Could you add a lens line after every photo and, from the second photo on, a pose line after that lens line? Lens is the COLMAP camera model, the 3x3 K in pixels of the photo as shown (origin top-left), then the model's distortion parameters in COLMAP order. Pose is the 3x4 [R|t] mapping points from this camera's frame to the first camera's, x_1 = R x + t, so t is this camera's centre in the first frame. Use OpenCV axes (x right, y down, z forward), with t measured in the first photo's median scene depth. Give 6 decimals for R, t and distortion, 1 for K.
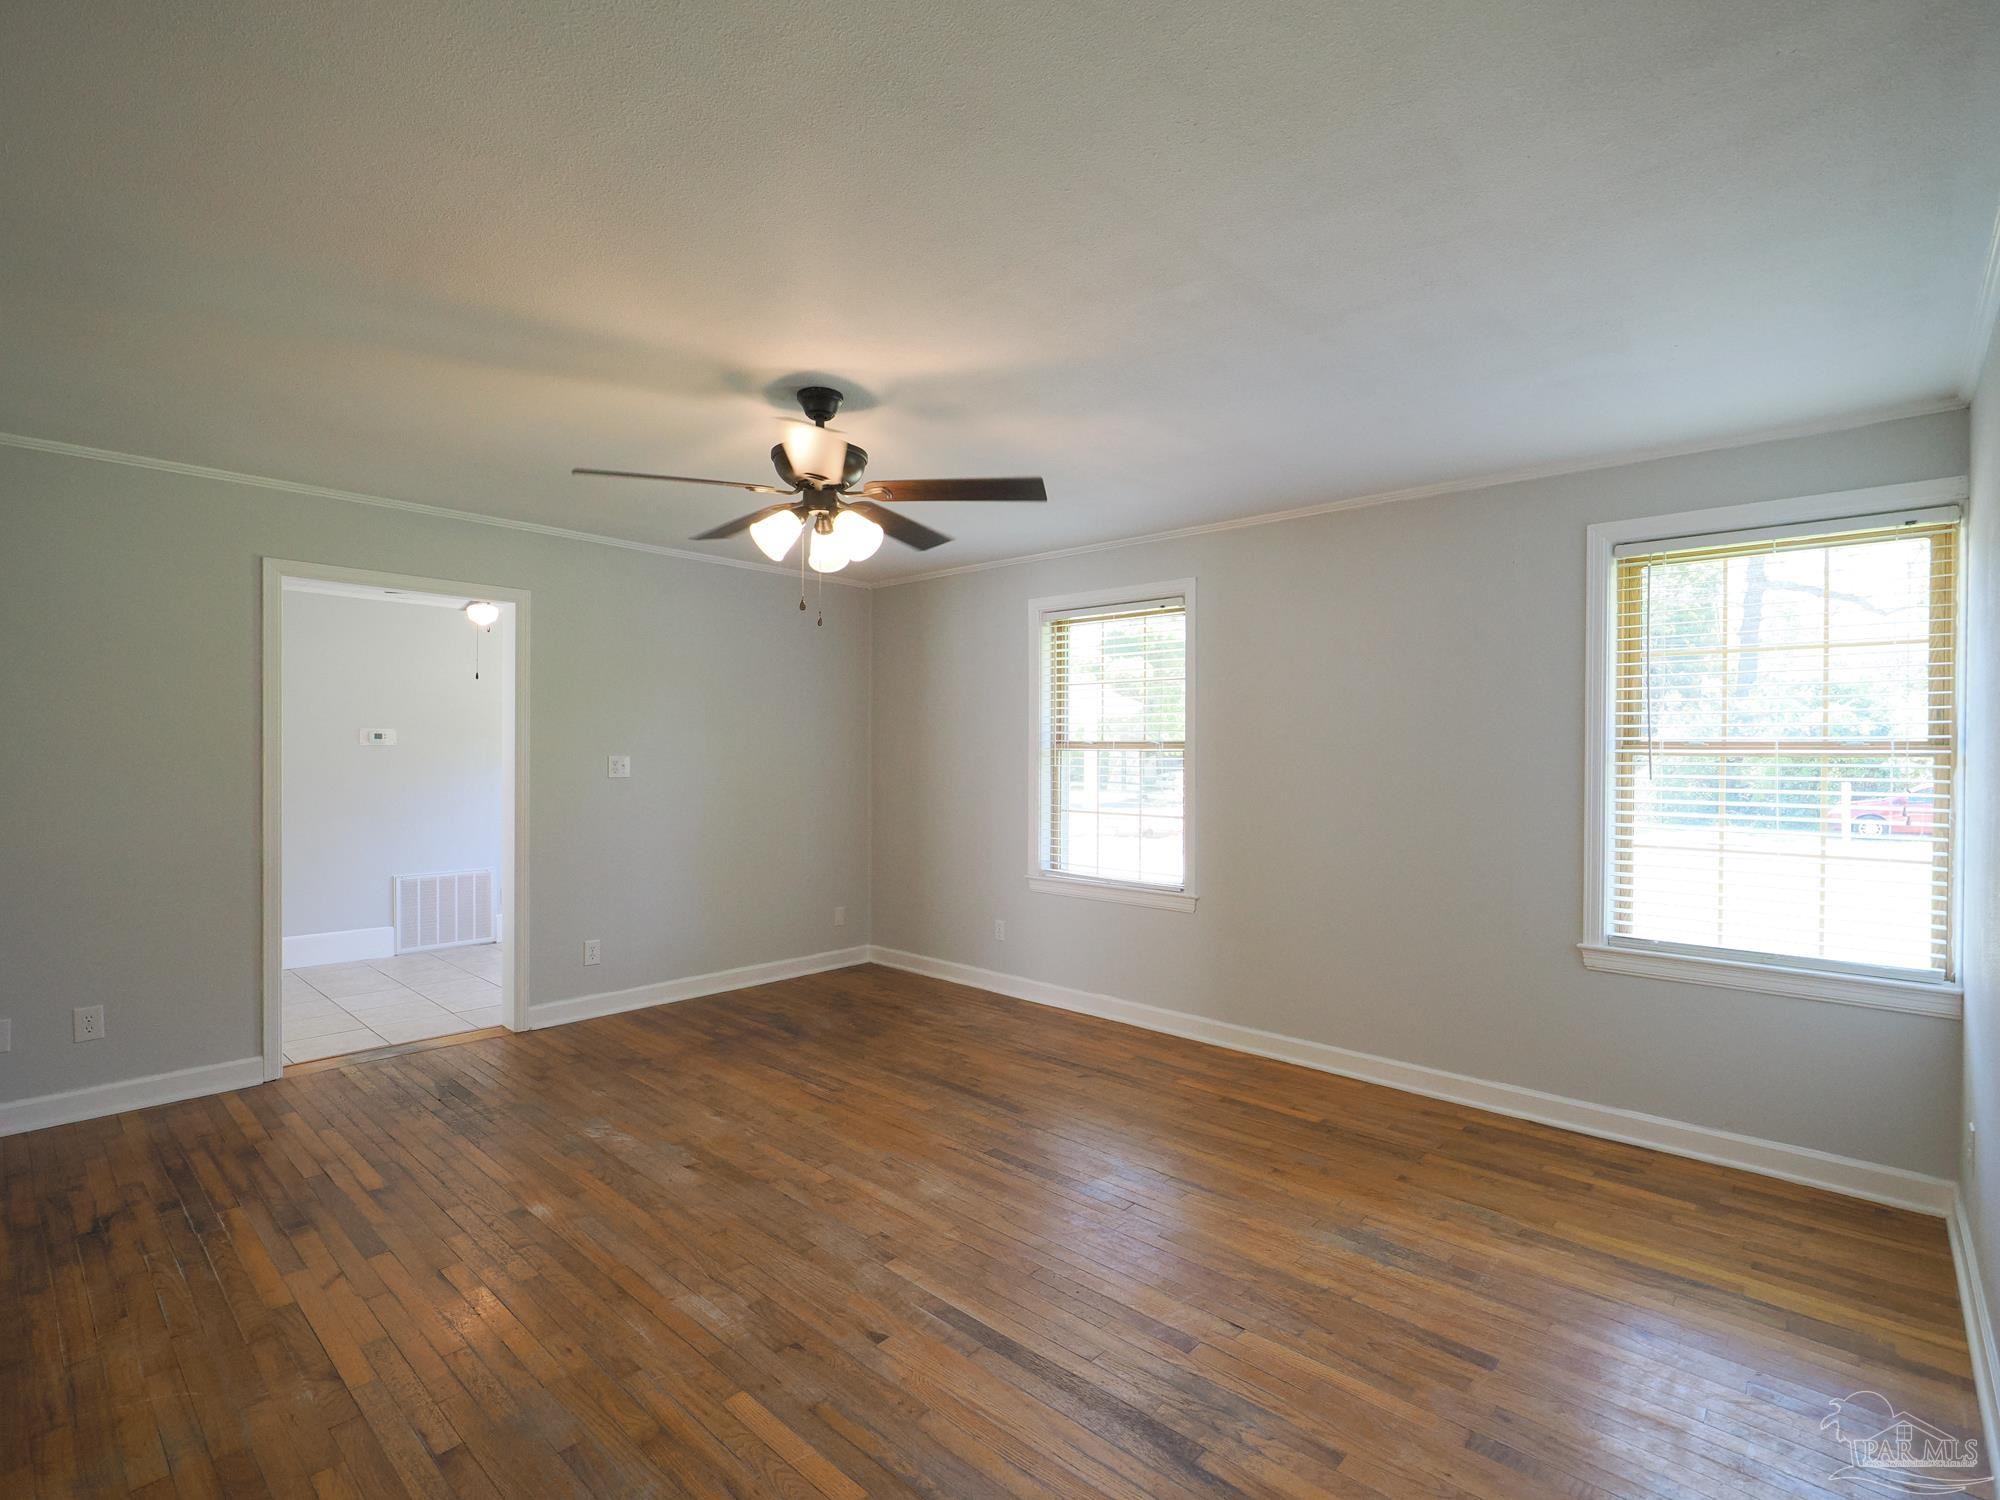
lens RADIAL K [[955.5, 0, 1001.2], [0, 955.5, 755.5], [0, 0, 1]] dist [0.001235, -0.000006]
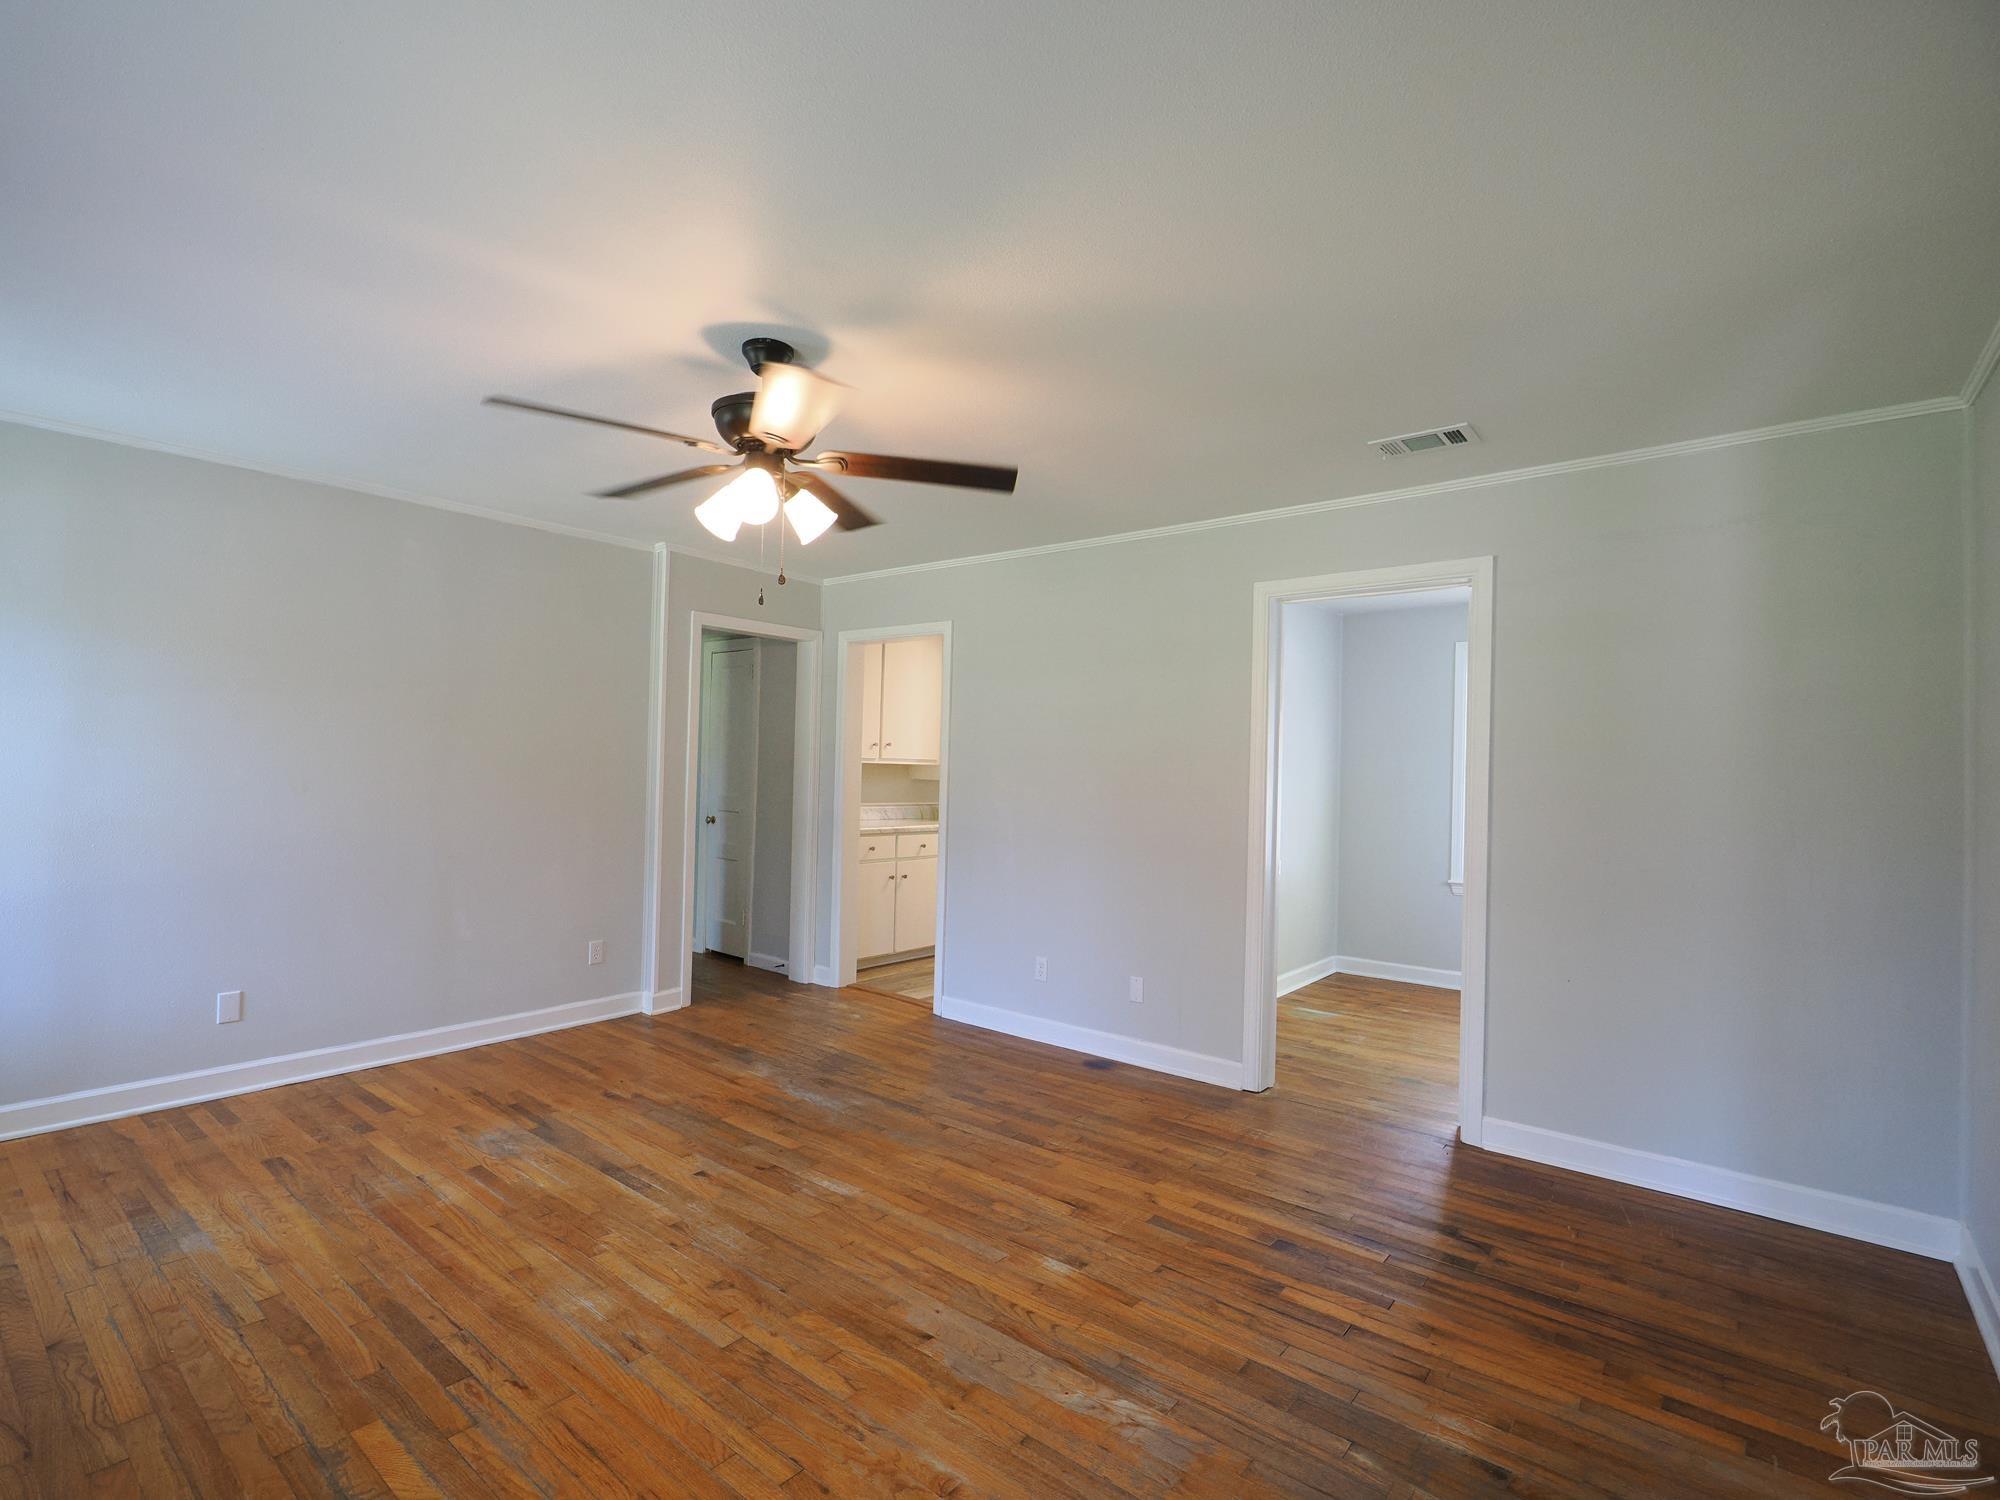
lens RADIAL K [[955.5, 0, 1000.0], [0, 955.5, 752.8], [0, 0, 1]] dist [0.001235, -0.000006]
pose [[-0.997378, -0.033107, -0.064356, -0.402210], [-0.032291, 0.999385, -0.013679, 0.006031], [0.064770, -0.011565, -0.997833, 2.151816]]
